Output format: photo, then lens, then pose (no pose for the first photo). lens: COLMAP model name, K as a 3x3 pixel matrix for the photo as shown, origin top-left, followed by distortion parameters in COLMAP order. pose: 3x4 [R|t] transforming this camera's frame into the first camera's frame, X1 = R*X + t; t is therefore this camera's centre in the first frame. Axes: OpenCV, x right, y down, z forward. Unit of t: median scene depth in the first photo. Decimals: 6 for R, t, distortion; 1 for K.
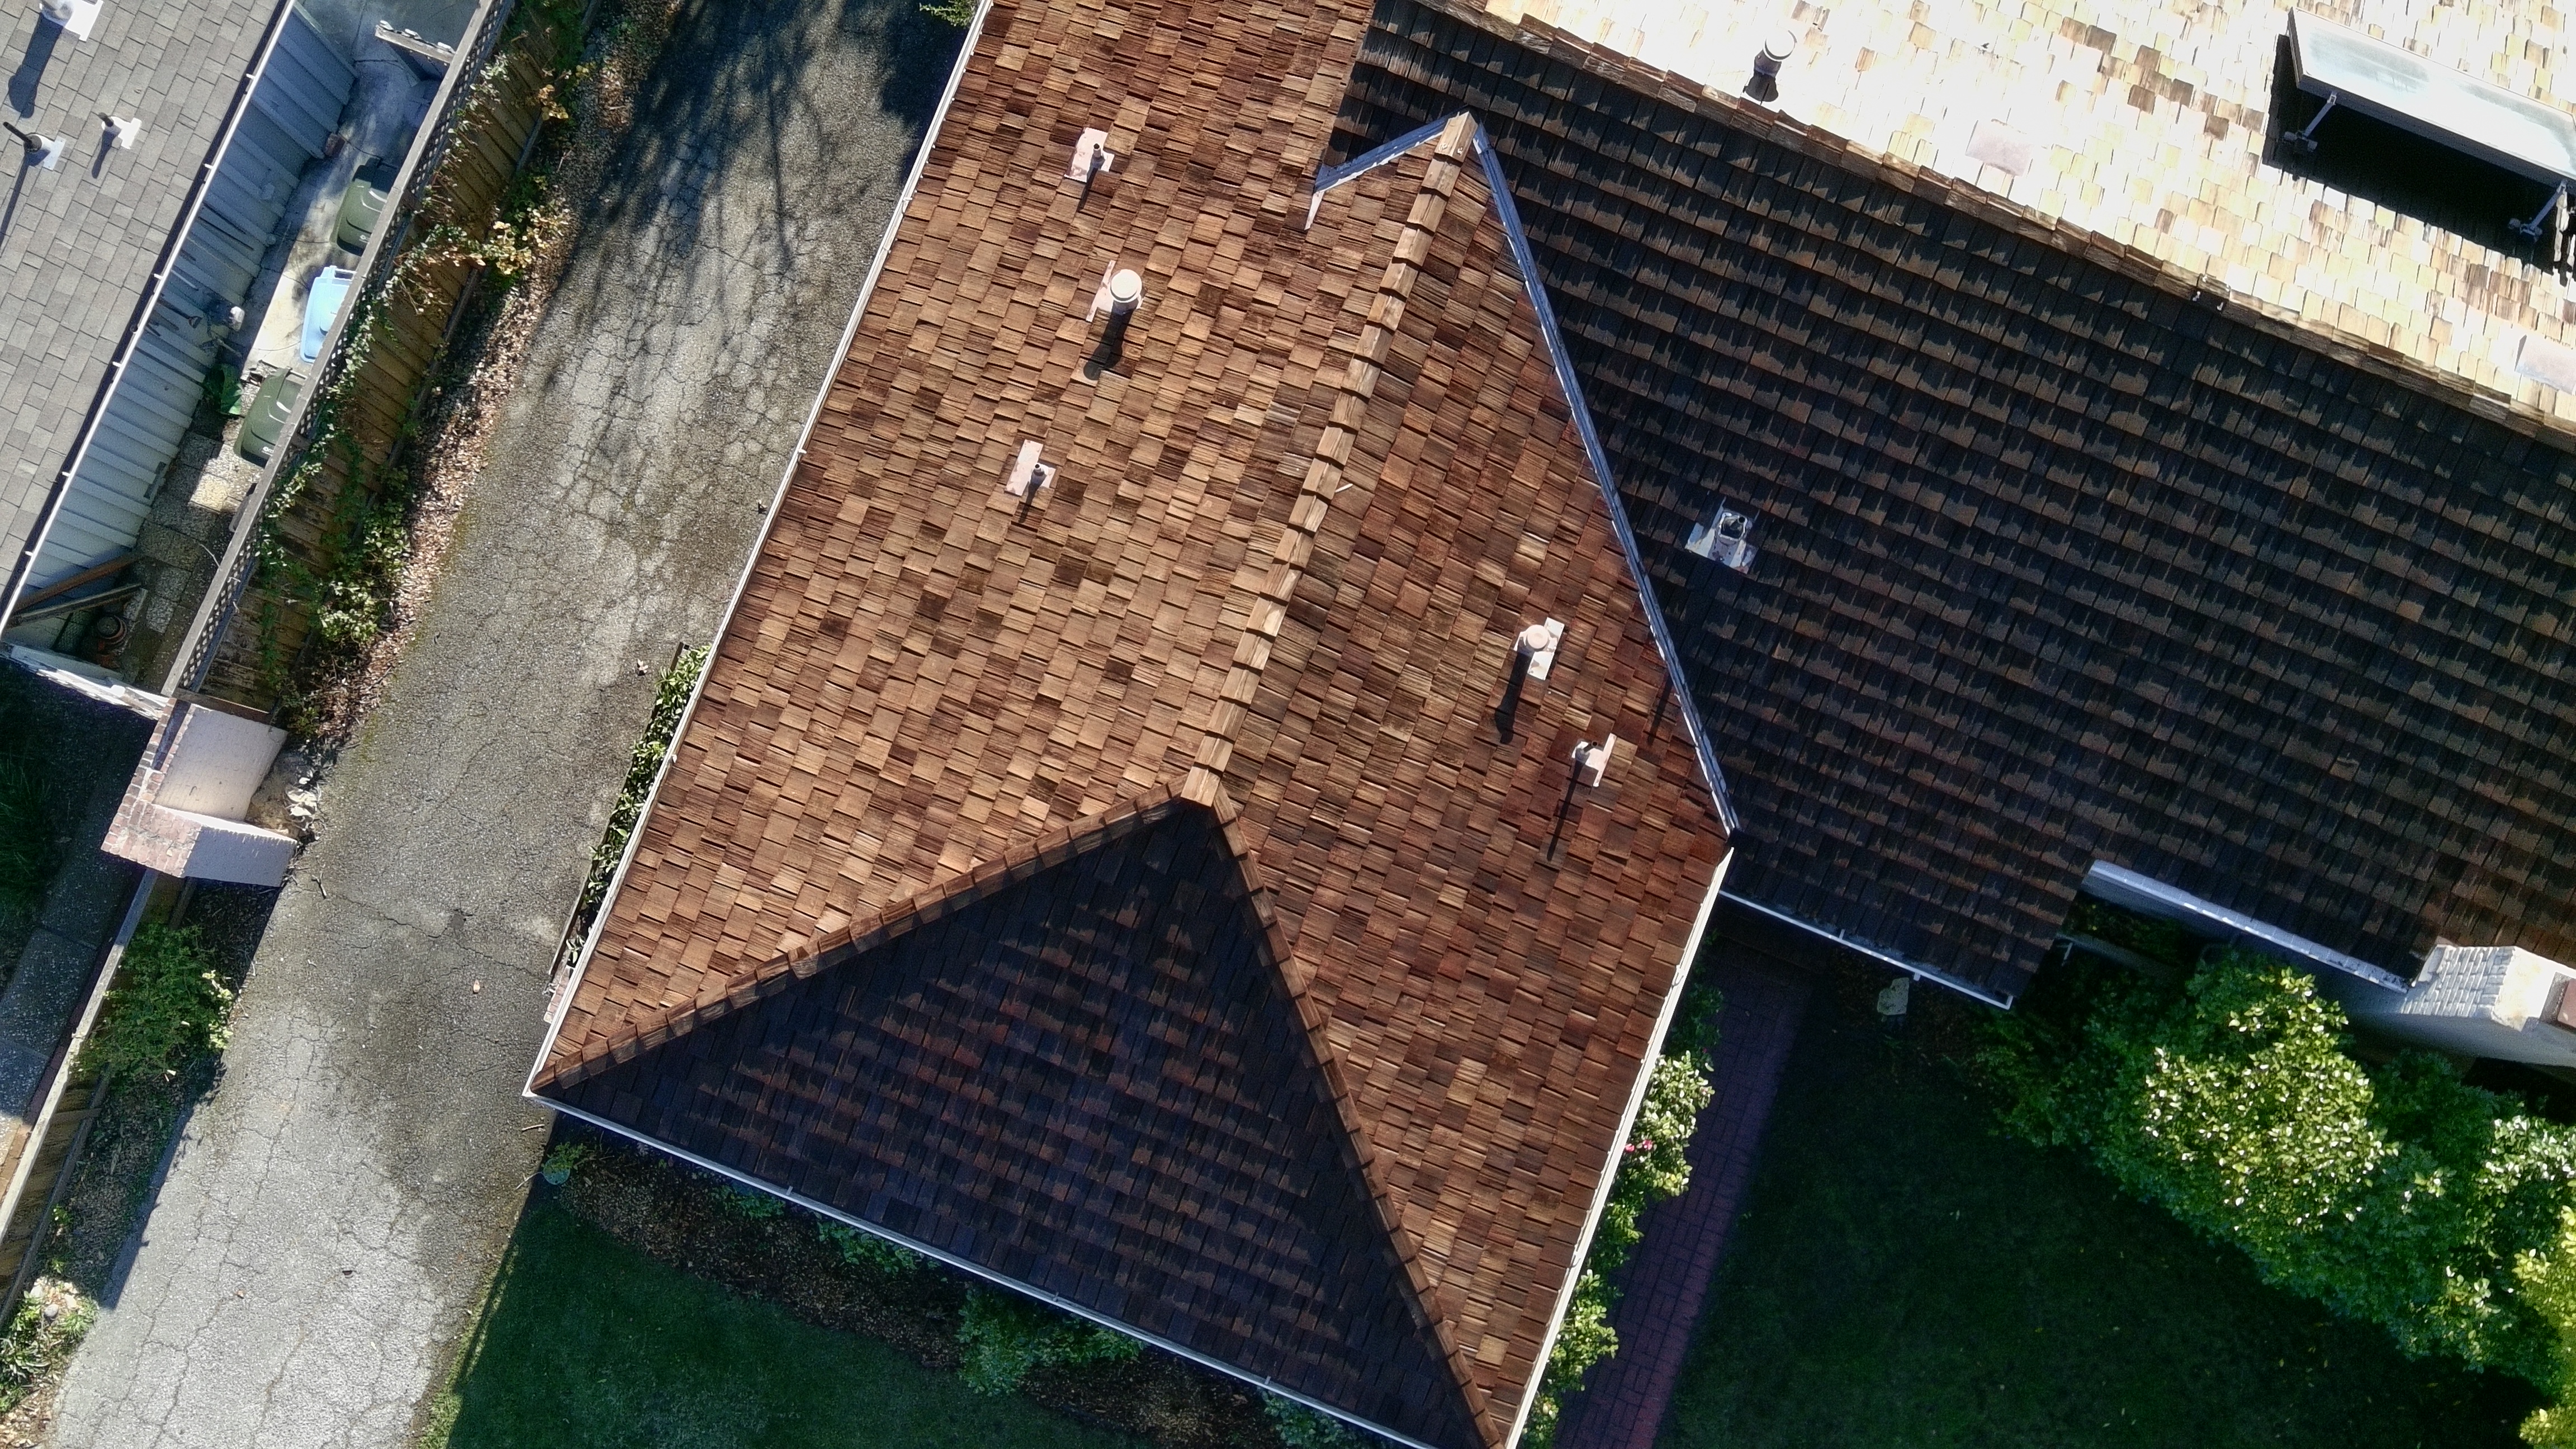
lens RADIAL K [[2163.1, 0, 1270.2], [0, 2163.1, 731.9], [0, 0, 1]] dist [0.110938, -0.172808]
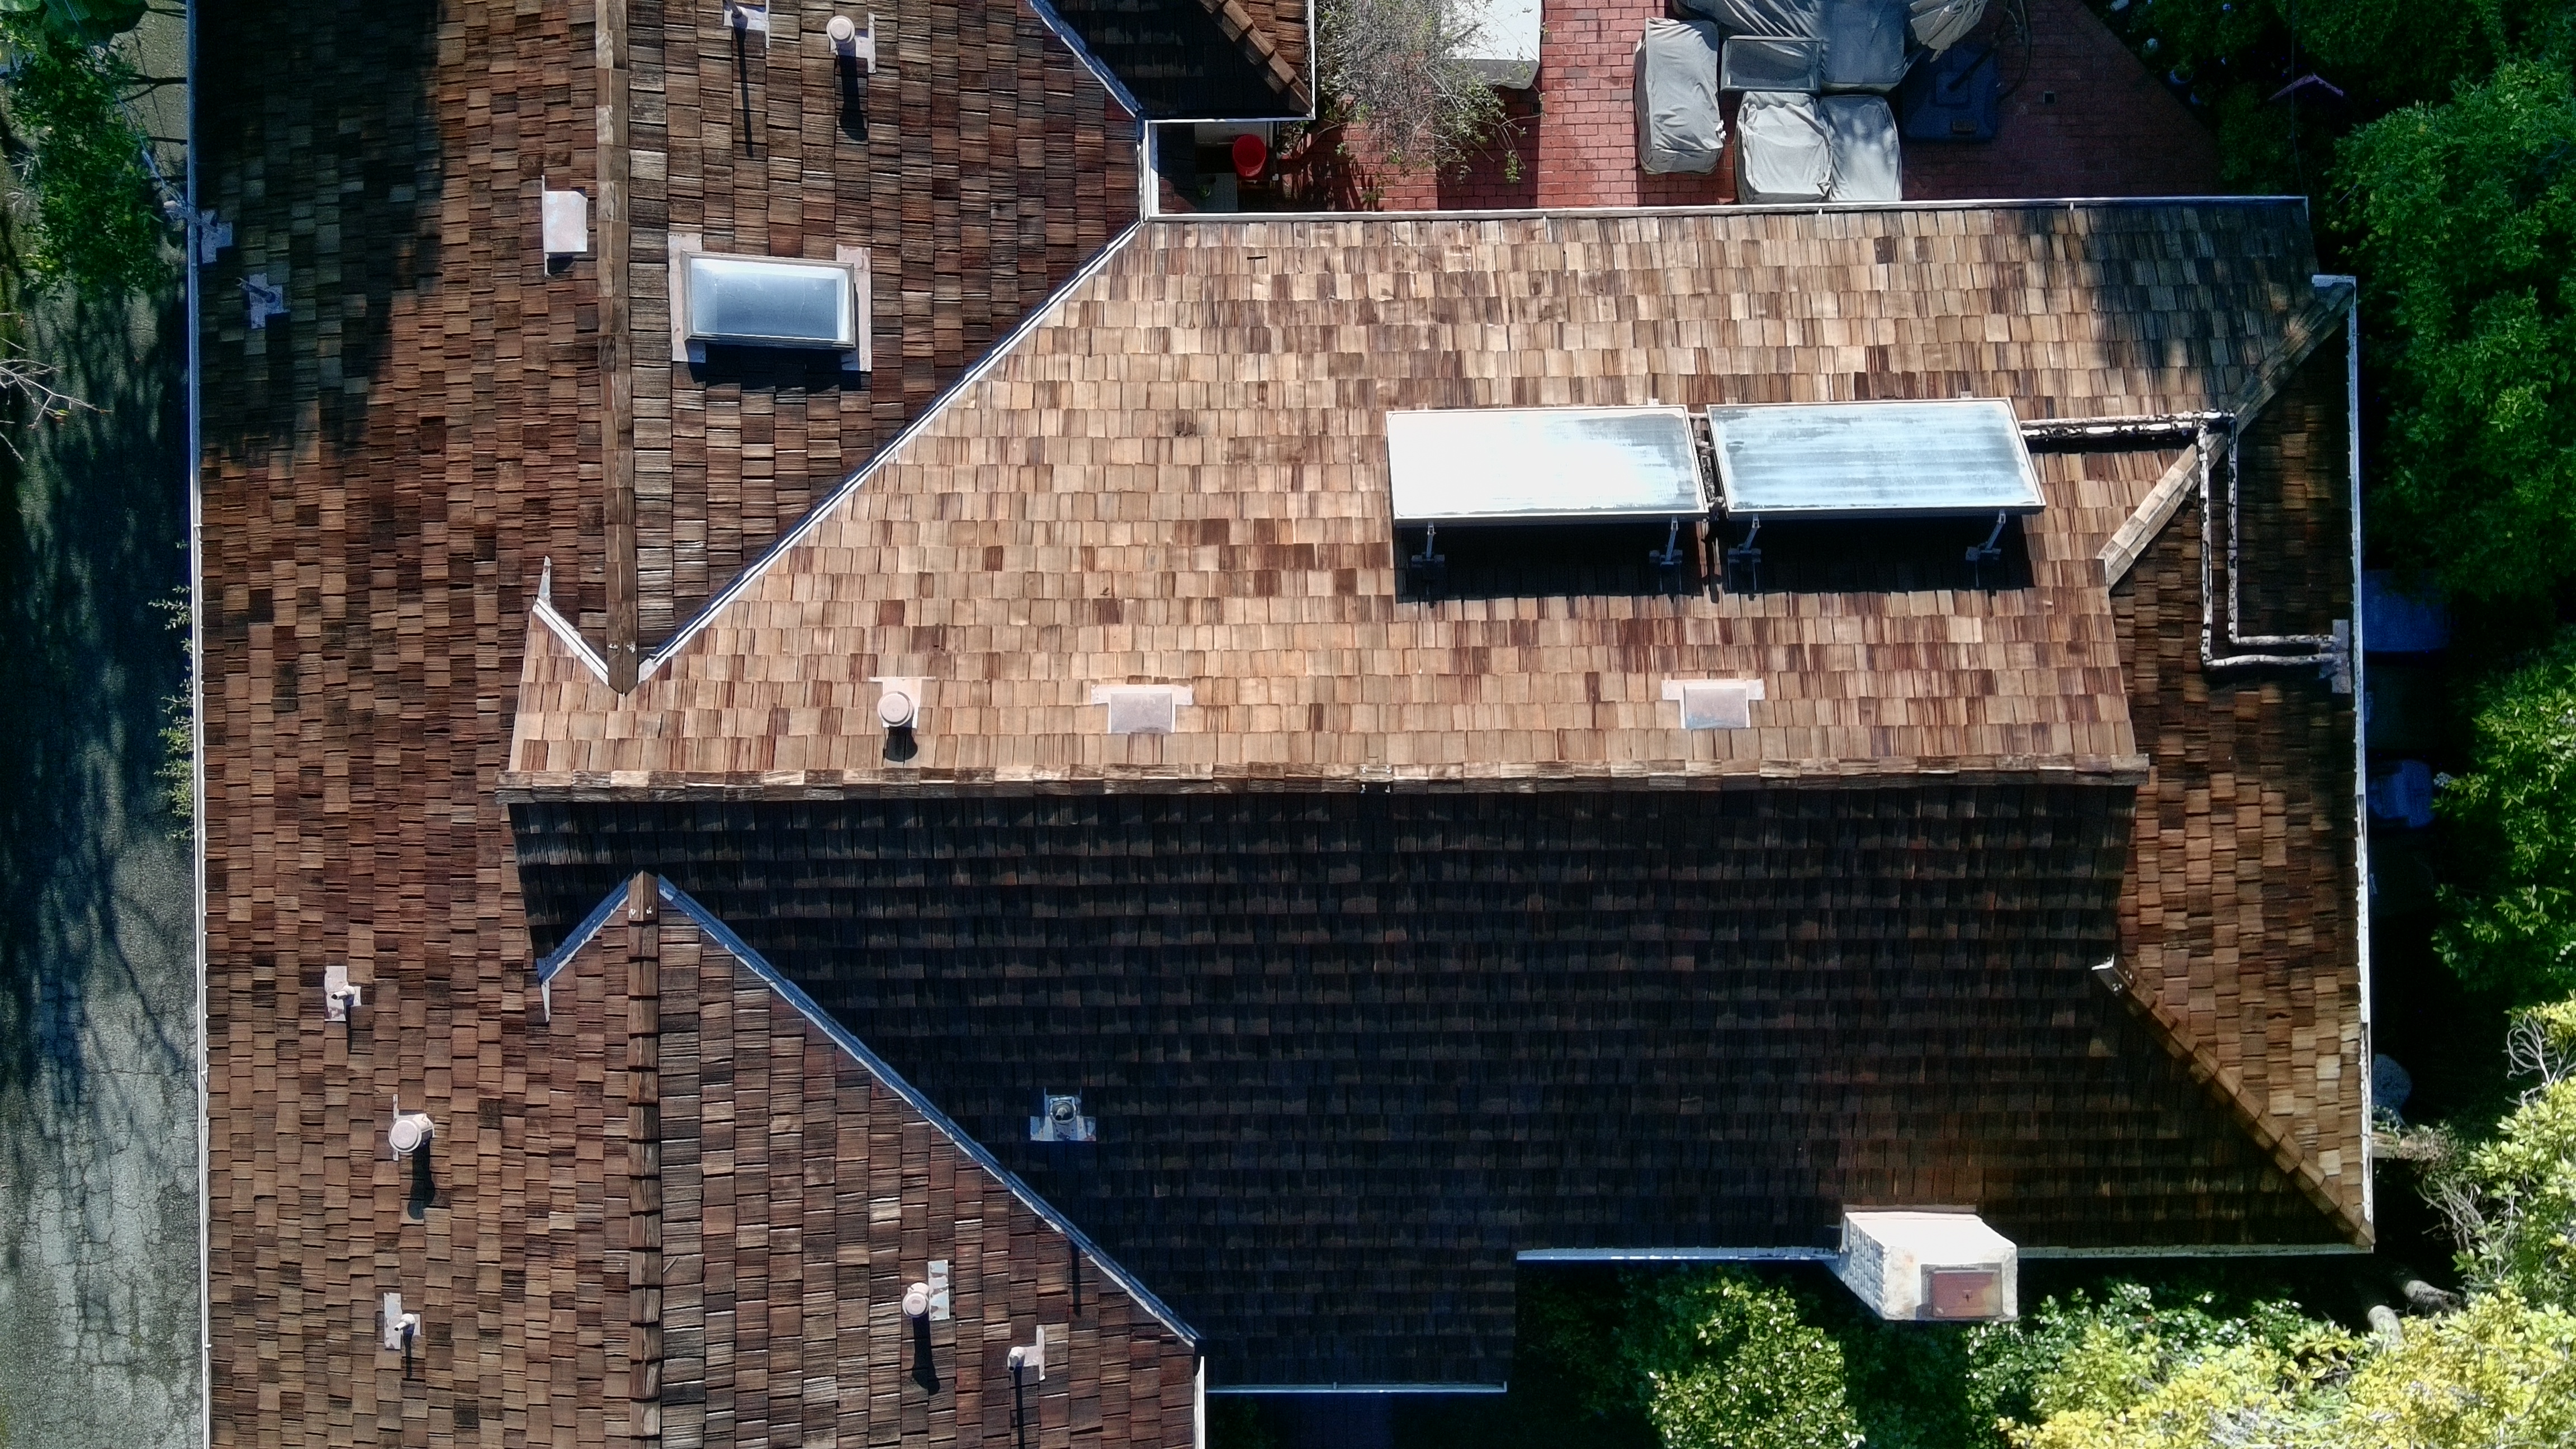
lens RADIAL K [[2163.1, 0, 1253.3], [0, 2163.1, 763.4], [0, 0, 1]] dist [0.110938, -0.172808]
pose [[0.925628, -0.377960, -0.018931, 0.380392], [0.377965, 0.920832, 0.095970, -0.311801], [-0.018840, -0.095987, 0.995204, -0.003806]]
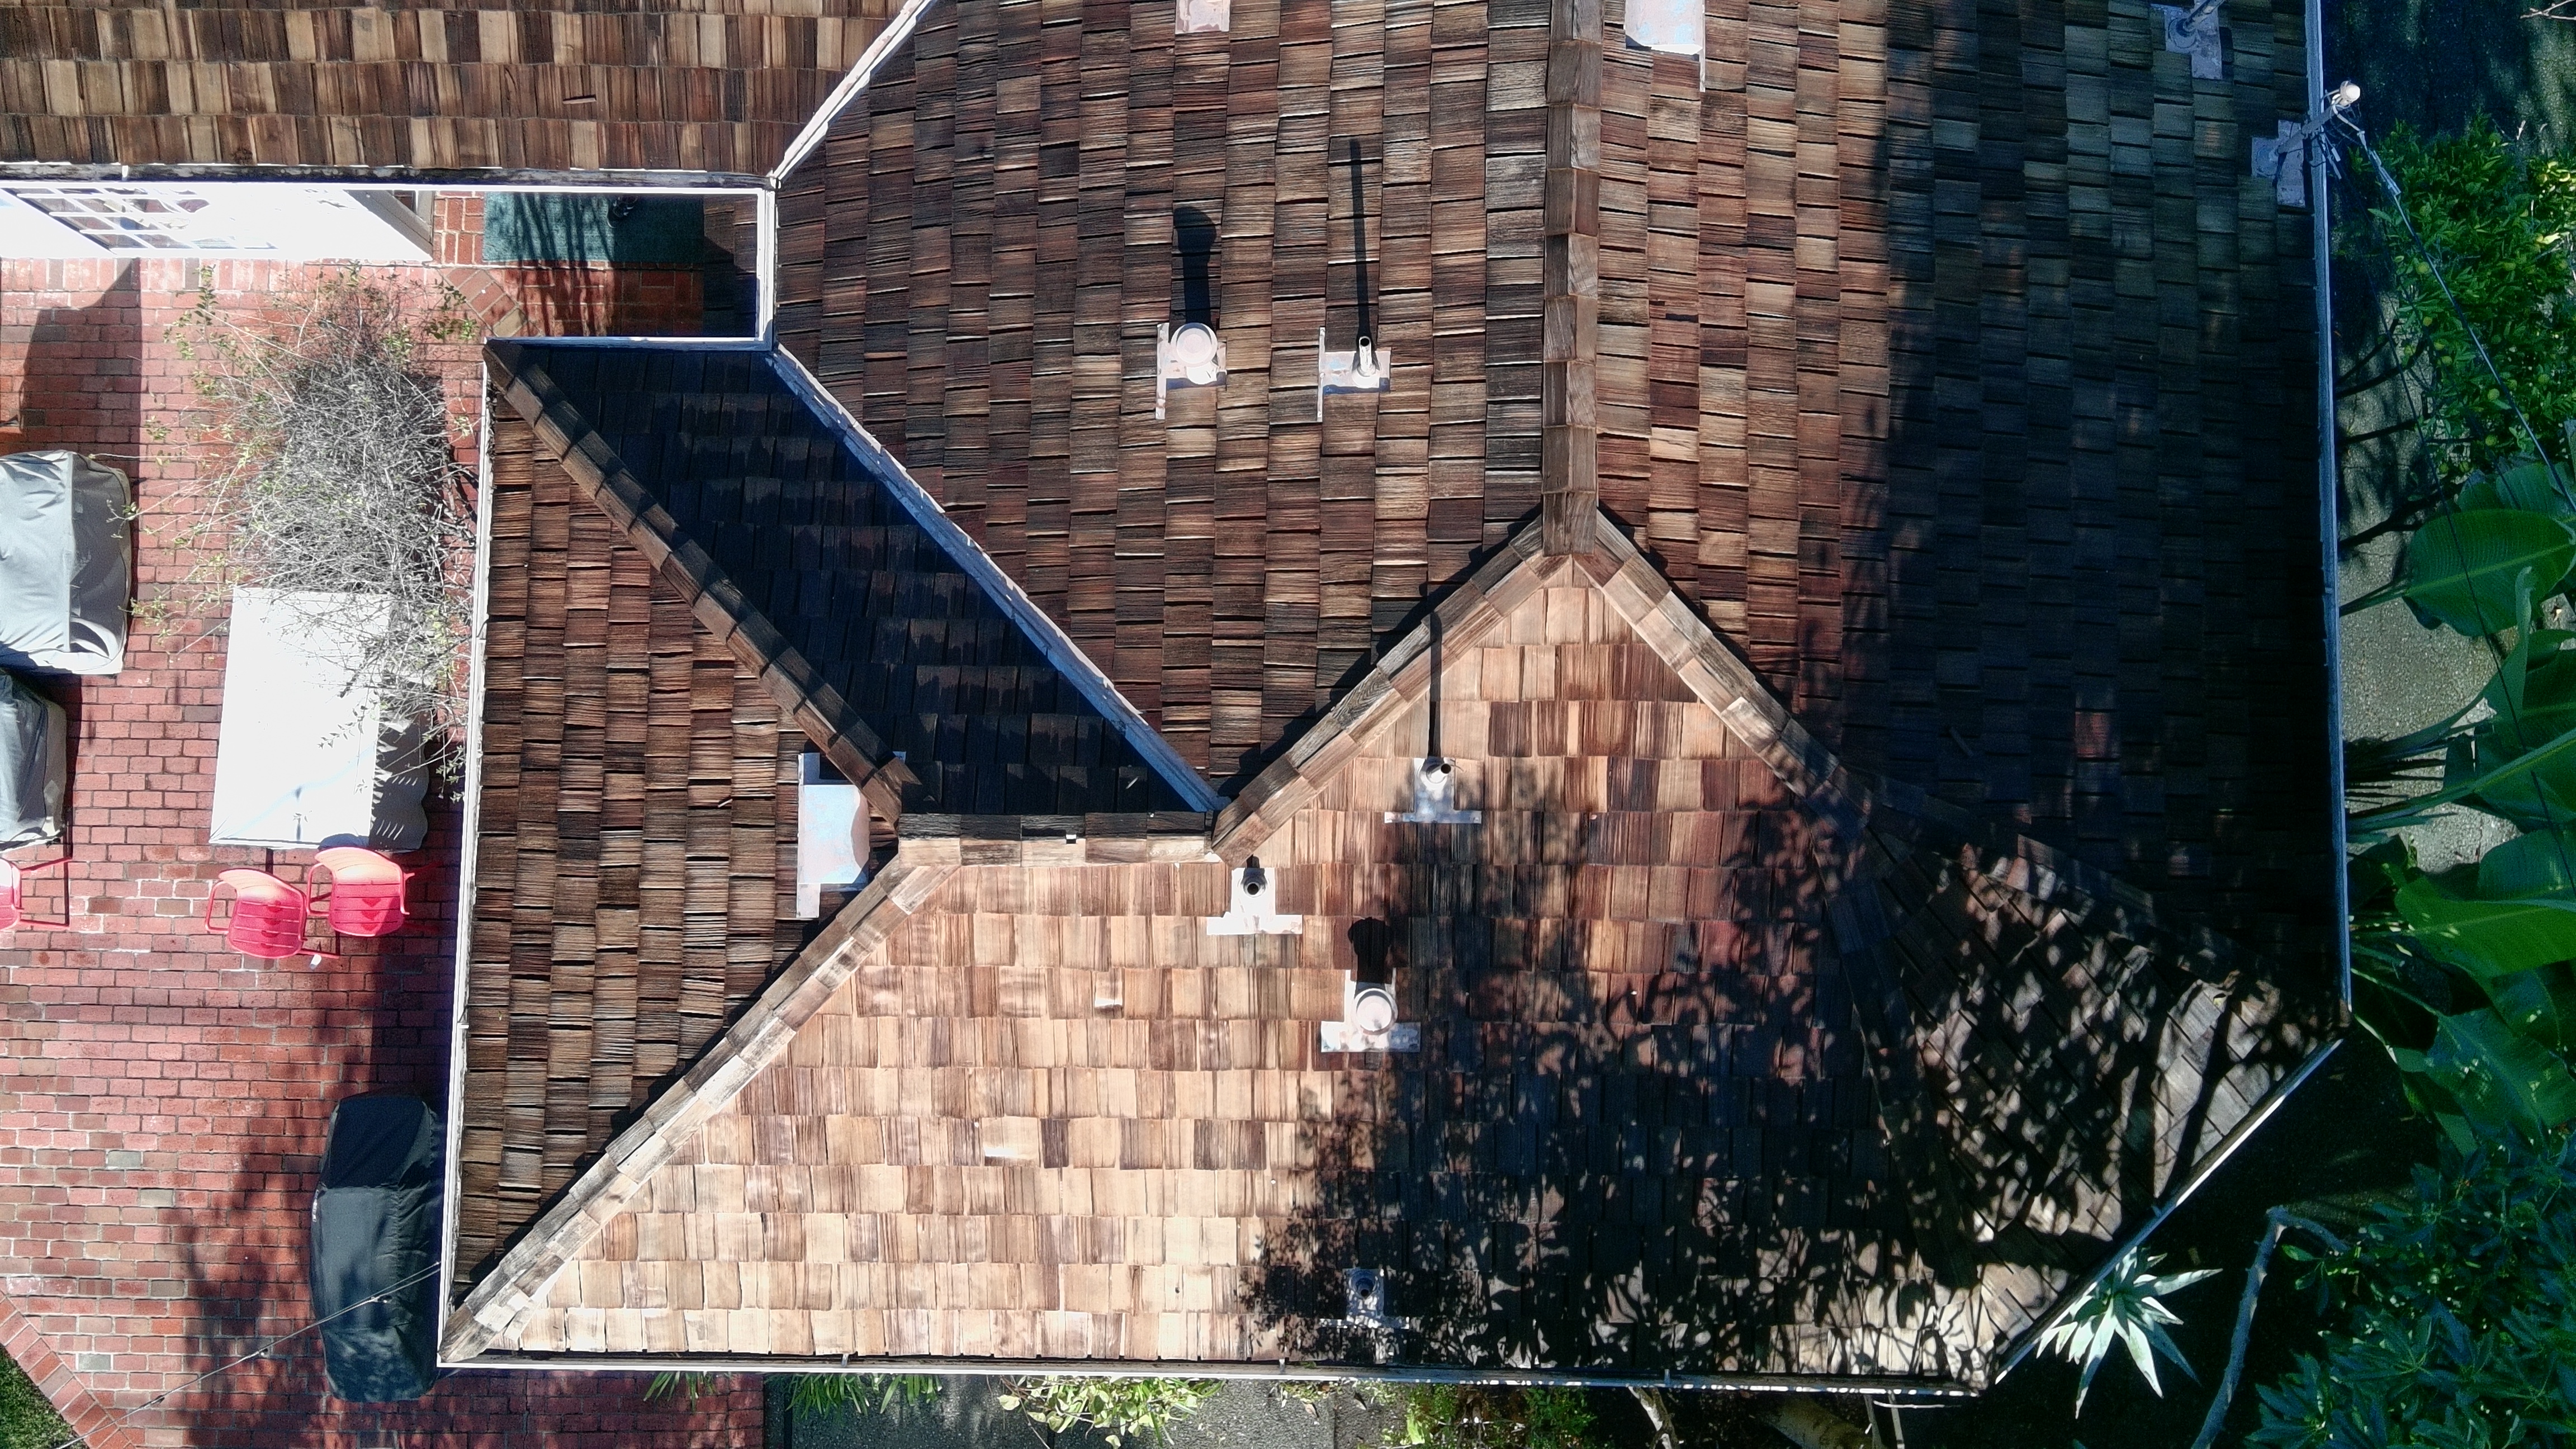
lens RADIAL K [[2163.1, 0, 1264.2], [0, 2163.1, 720.6], [0, 0, 1]] dist [0.110938, -0.172808]
pose [[-0.936199, 0.349709, -0.035127, 0.351277], [-0.349995, -0.918461, 0.184209, -0.807947], [0.032157, 0.184751, 0.982259, 0.481304]]
